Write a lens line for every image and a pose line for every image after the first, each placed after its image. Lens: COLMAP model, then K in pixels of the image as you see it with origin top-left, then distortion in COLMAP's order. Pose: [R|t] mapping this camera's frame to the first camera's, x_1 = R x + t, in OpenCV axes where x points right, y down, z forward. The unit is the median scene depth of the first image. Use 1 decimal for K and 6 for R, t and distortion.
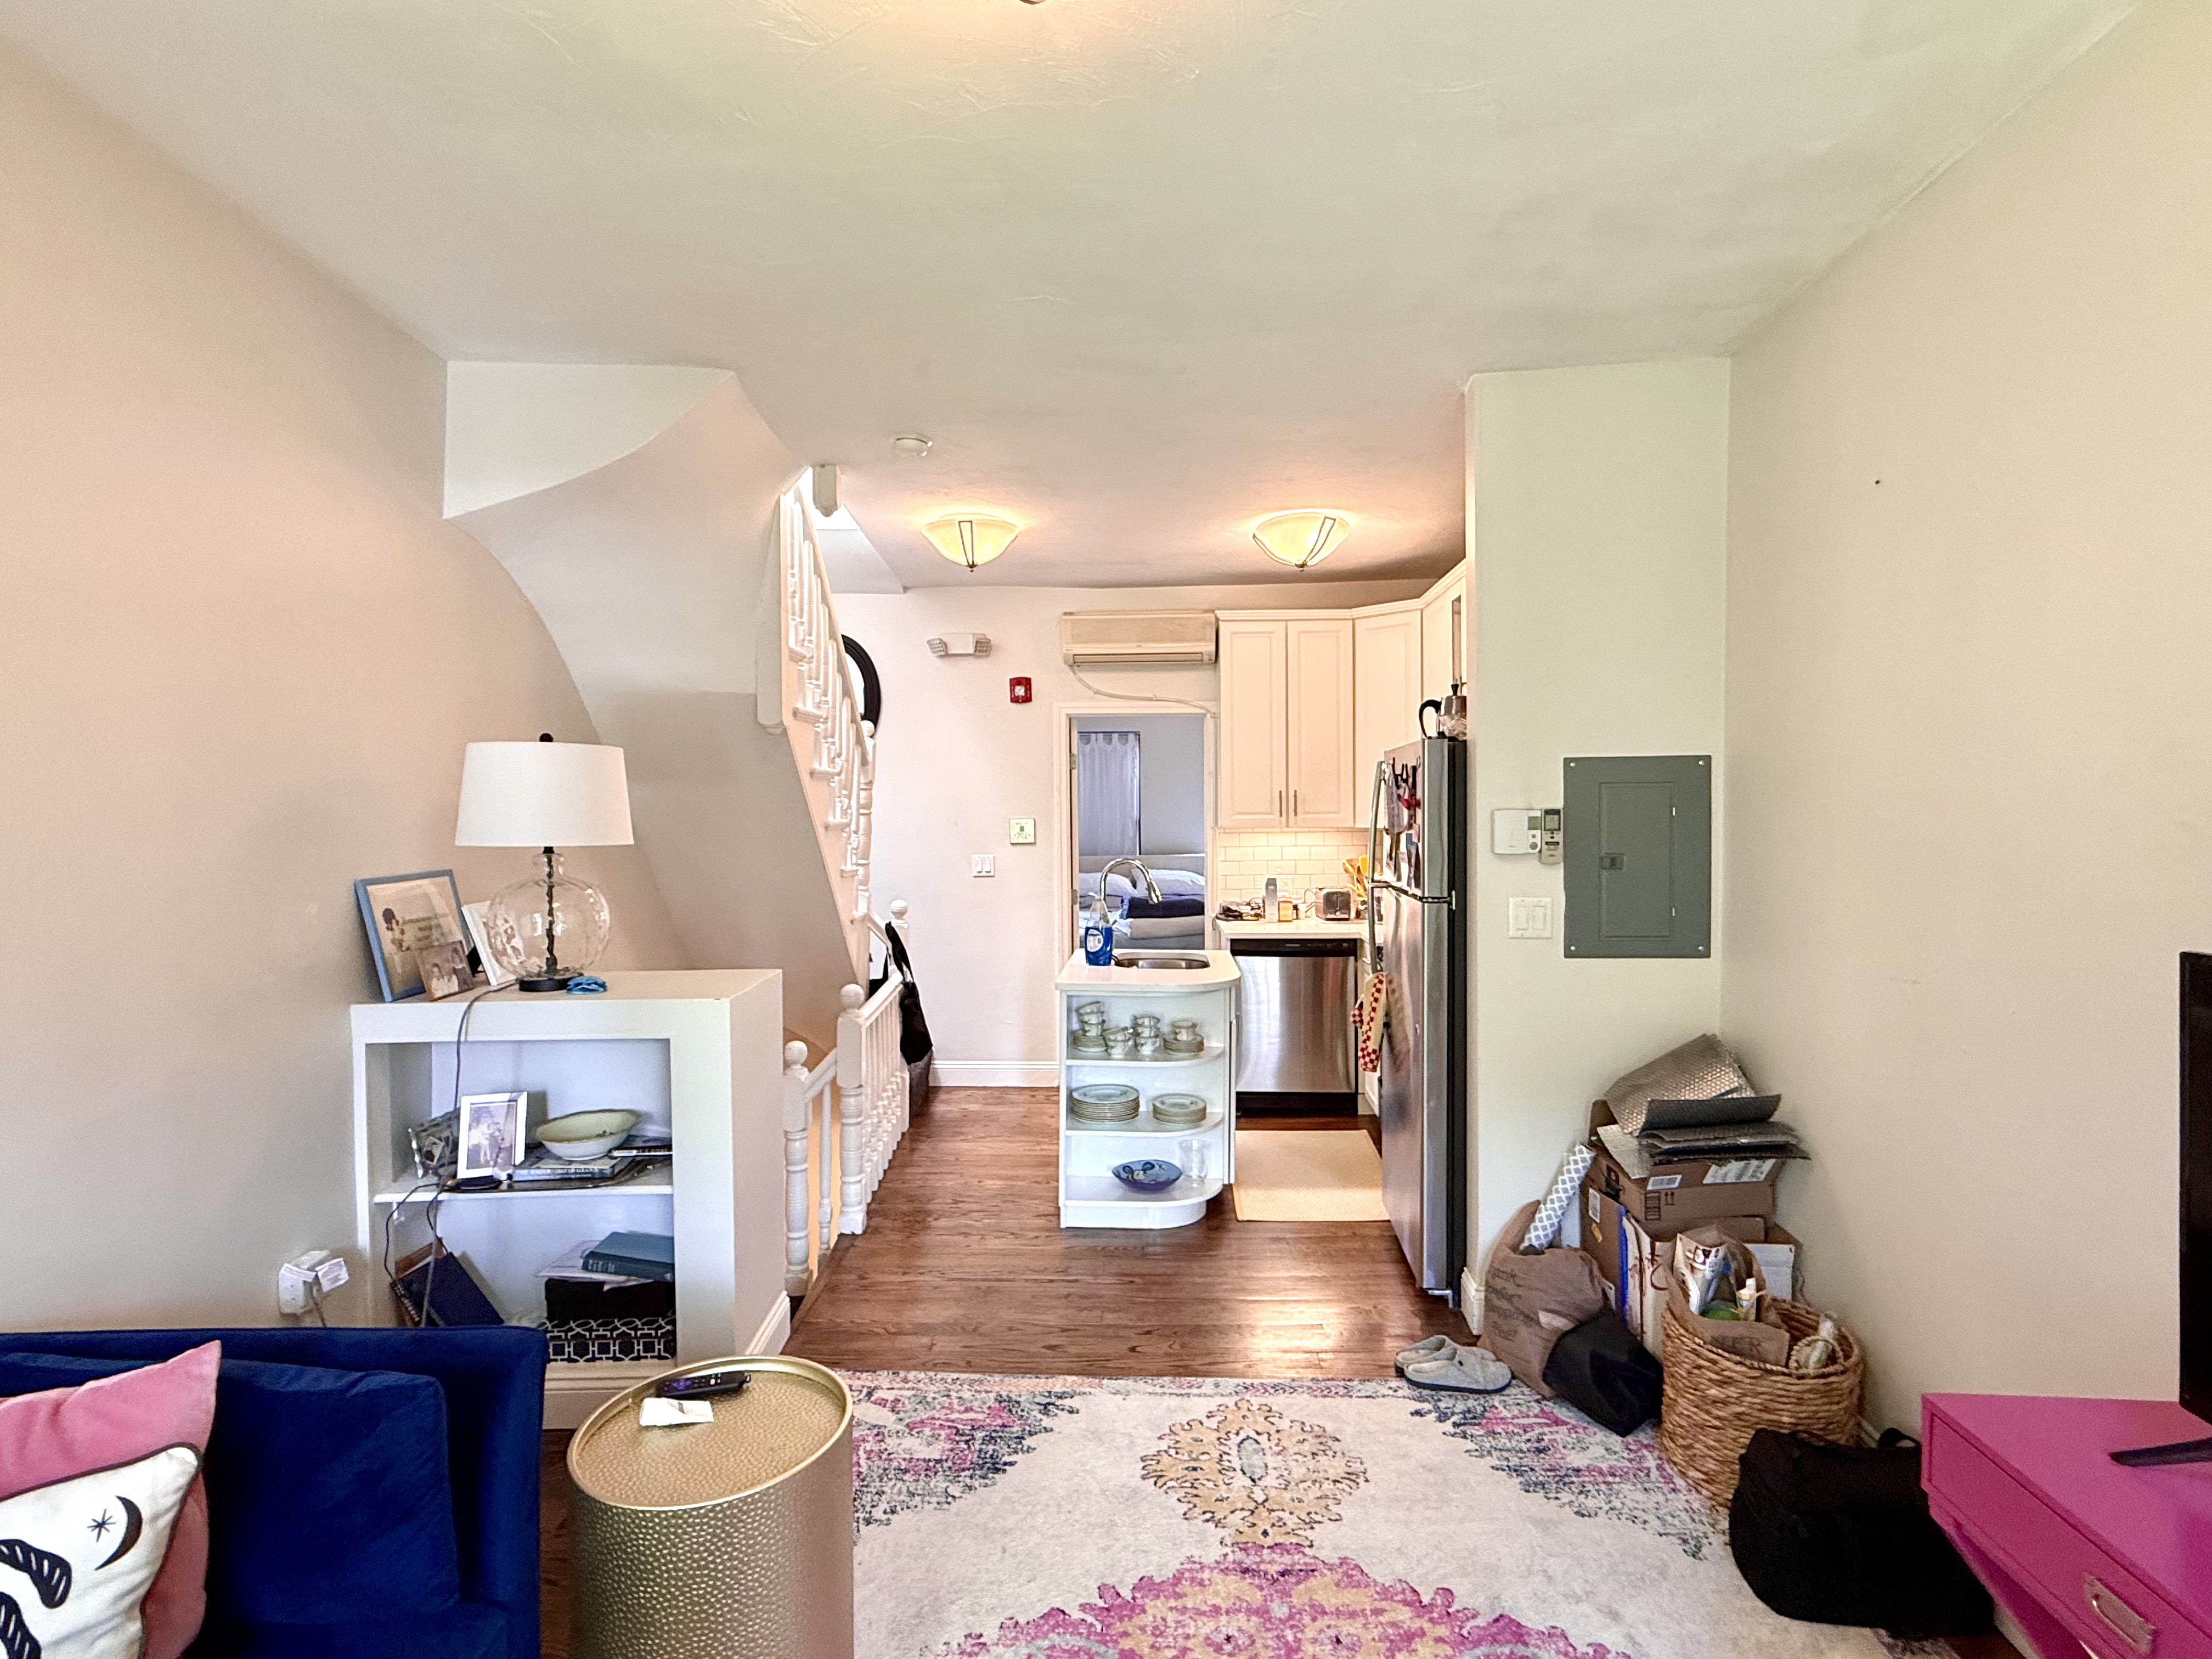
lens RADIAL K [[1058.0, 0, 1109.4], [0, 1058.0, 833.4], [0, 0, 1]] dist [-0.000851, -0.000417]
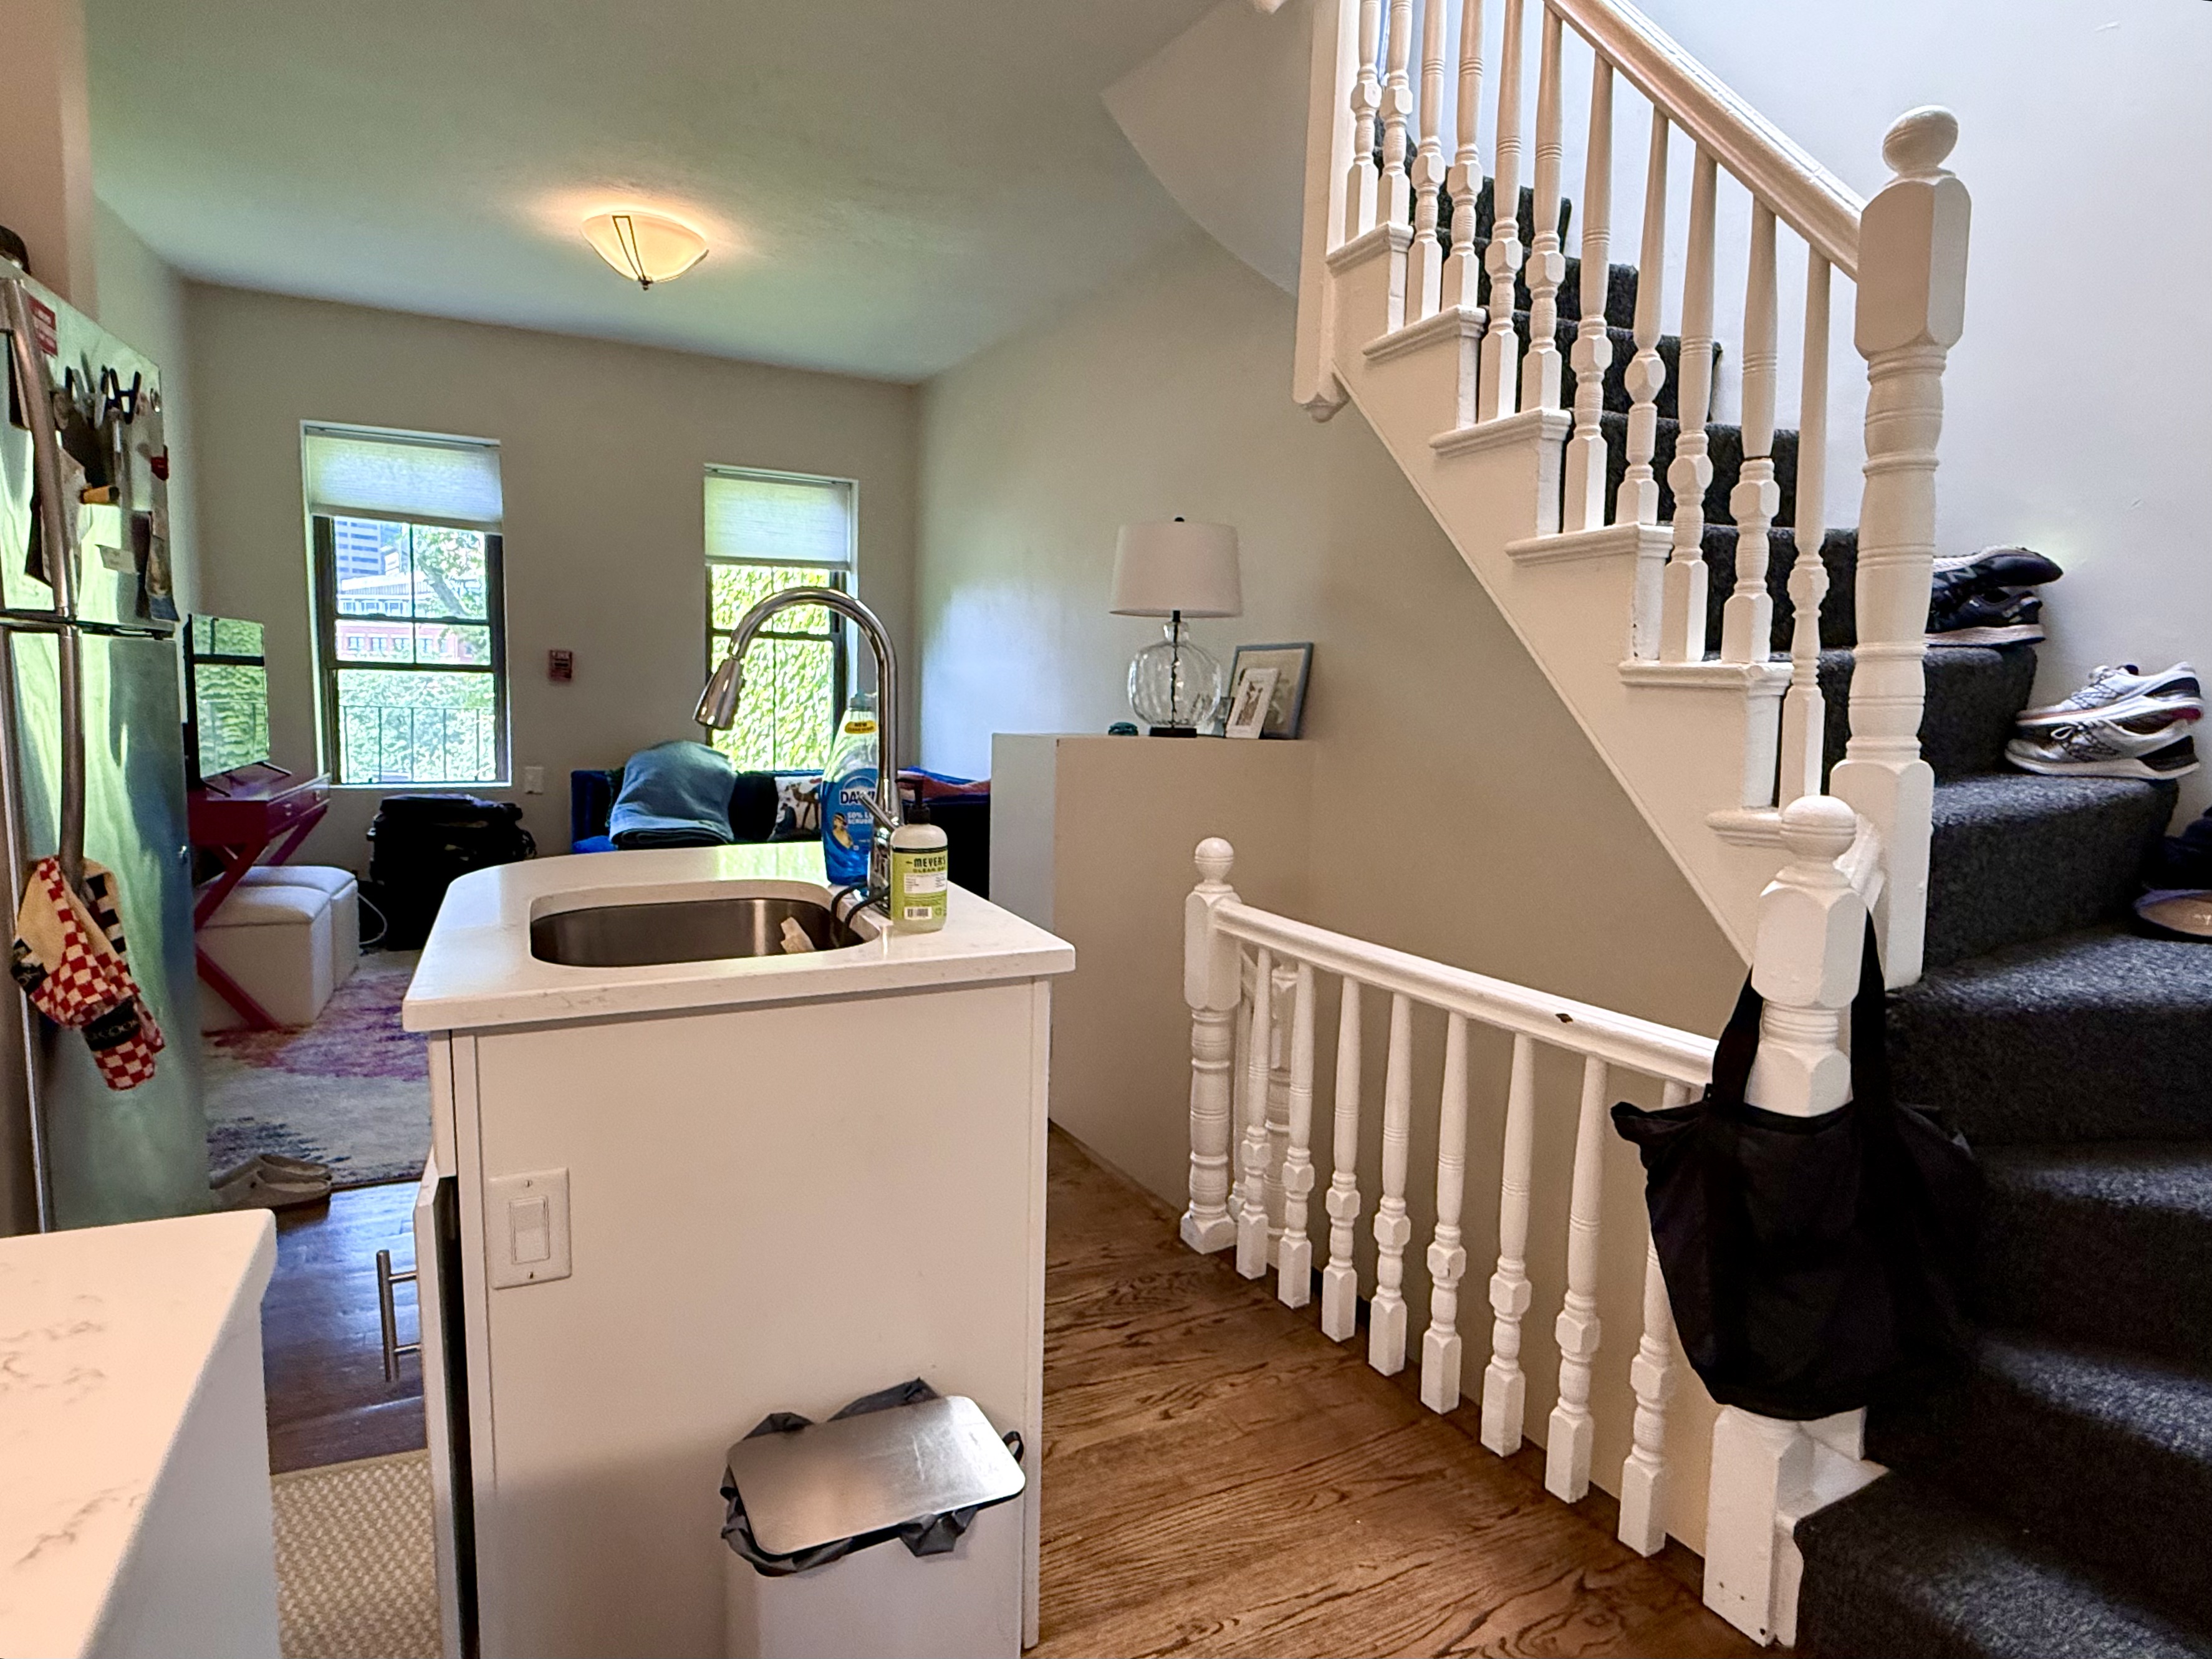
lens RADIAL K [[1203.9, 0, 1112.1], [0, 1203.9, 833.2], [0, 0, 1]] dist [-0.000728, 0.000391]
pose [[-0.880316, 0.034568, -0.473127, 0.147595], [-0.035538, 0.989733, 0.138437, 0.058171], [0.473055, 0.138682, -0.870050, 1.836699]]
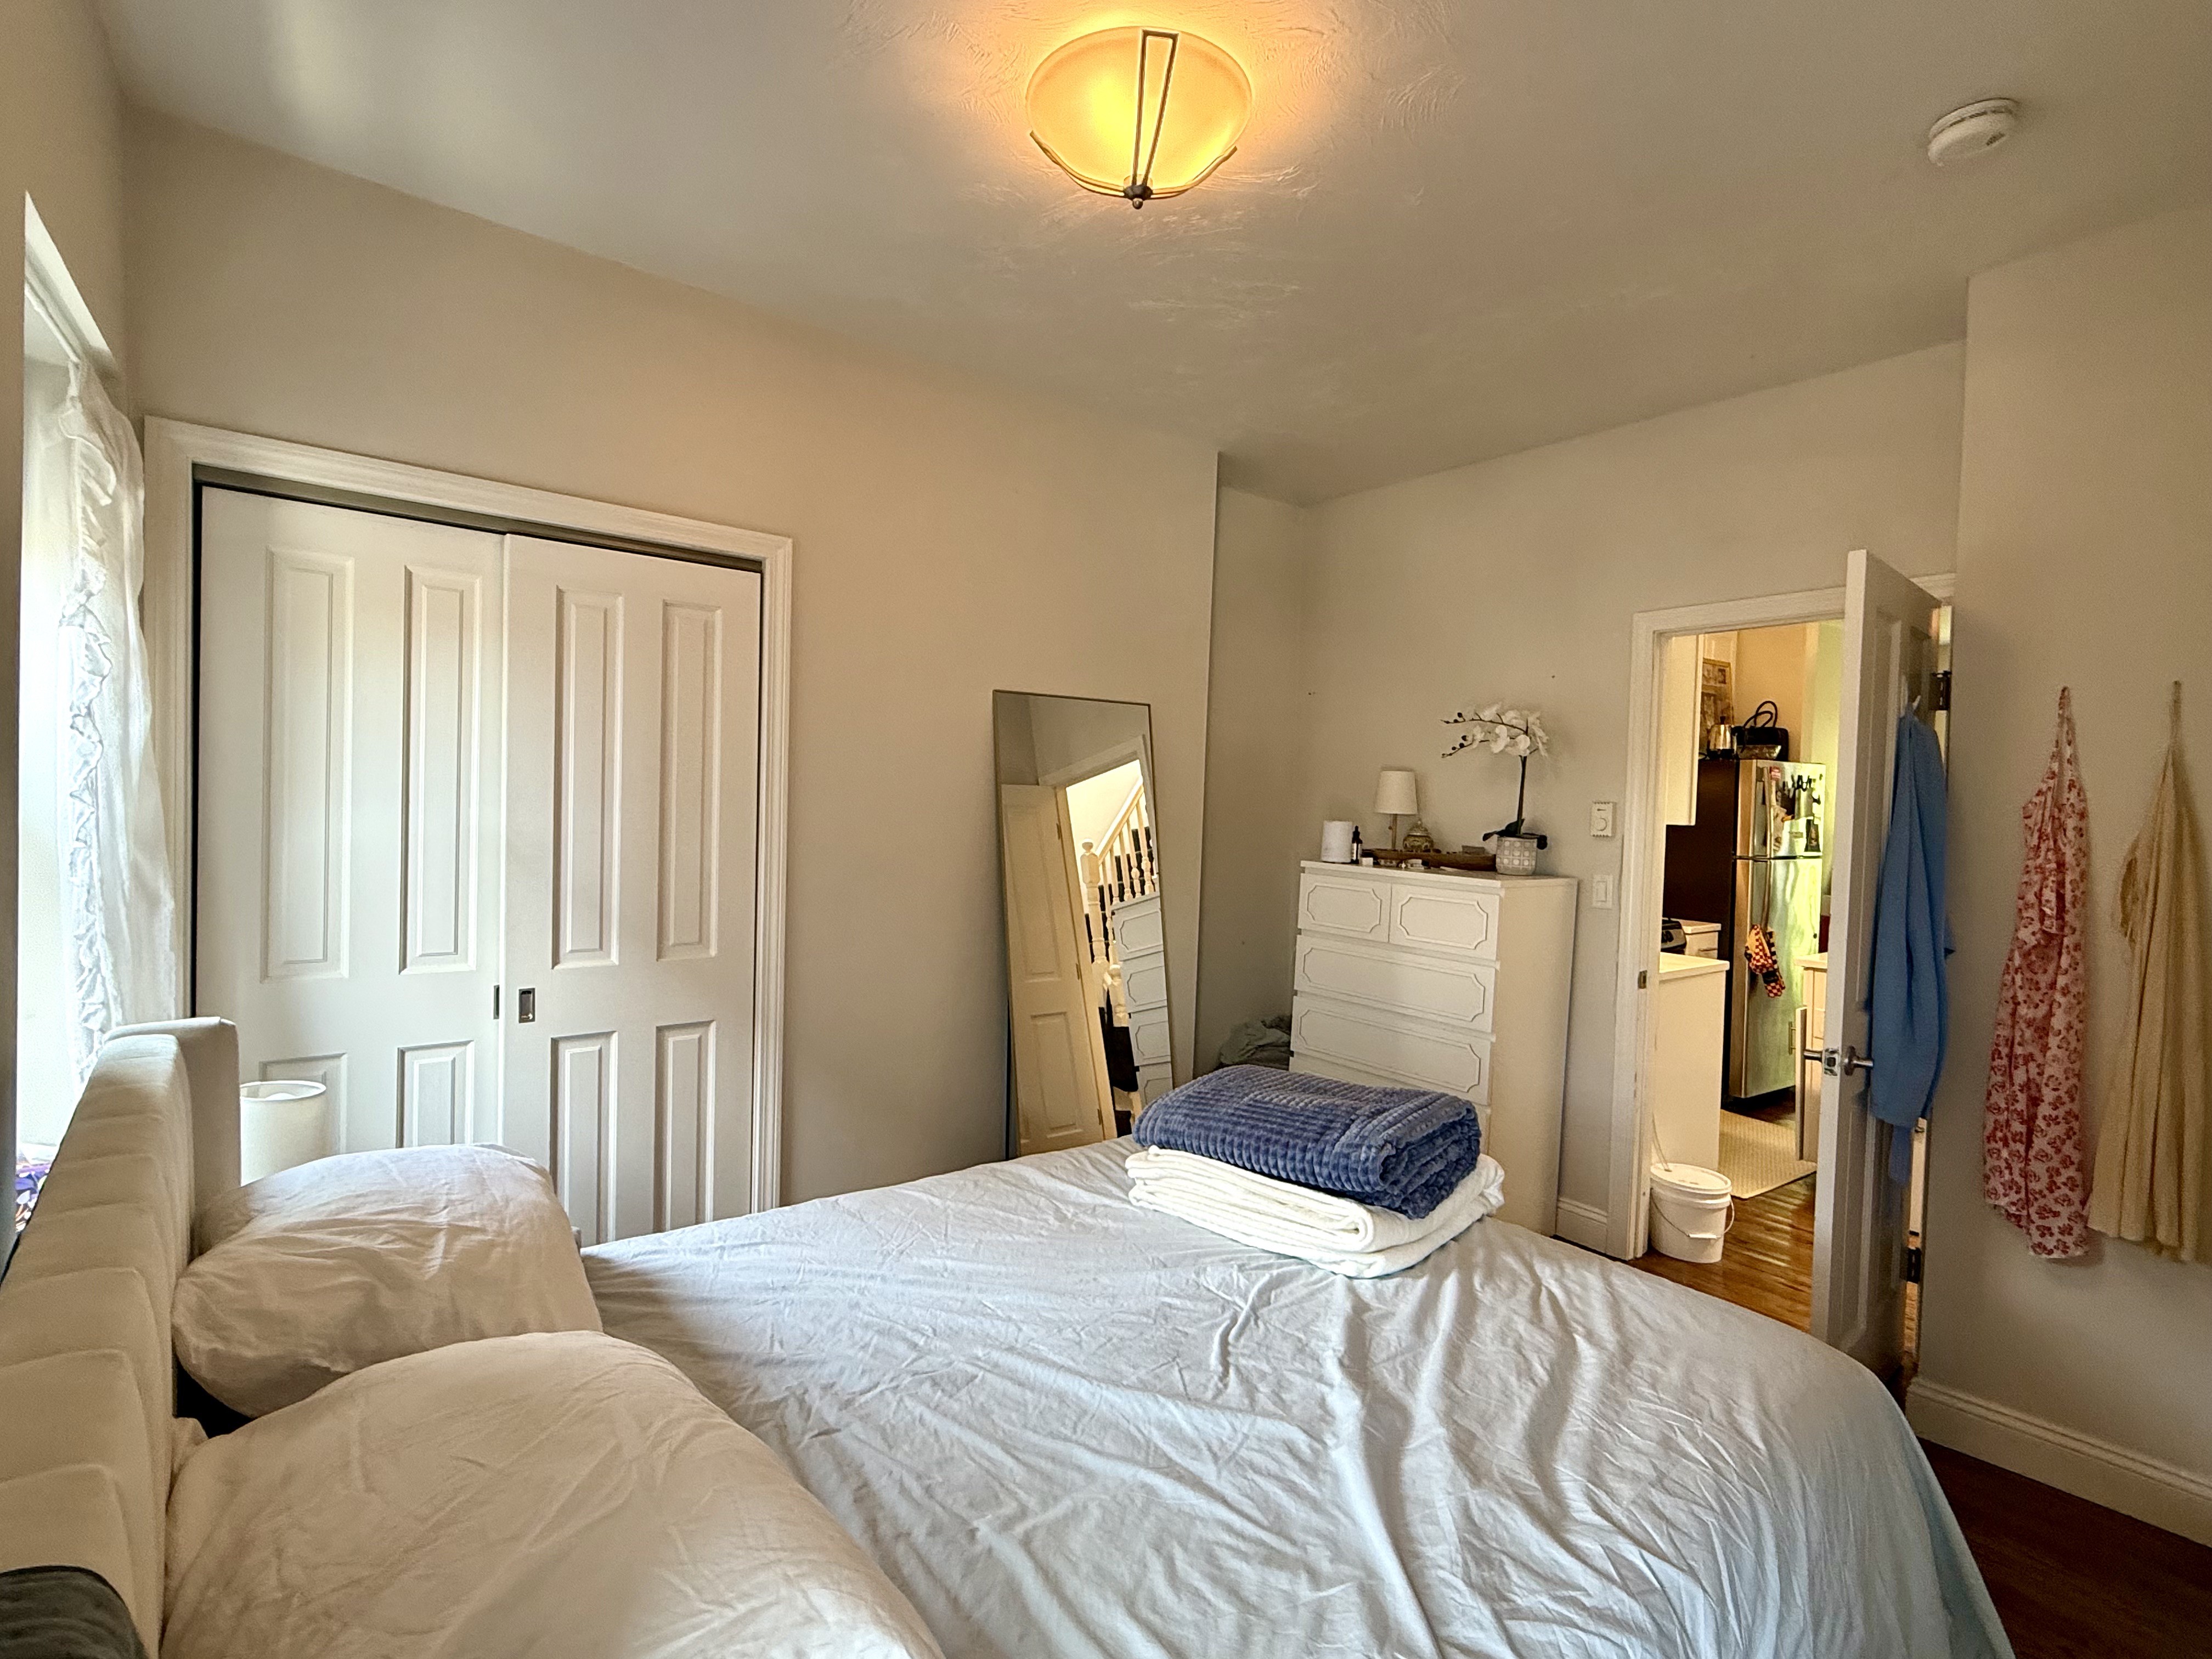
lens RADIAL K [[1058.6, 0, 1108.7], [0, 1058.6, 828.8], [0, 0, 1]] dist [-0.000847, 0.000242]
pose [[-0.621413, -0.029370, 0.782933, -0.329001], [0.000219, 0.999291, 0.037661, -0.048336], [-0.783483, 0.023575, -0.620966, 2.923473]]
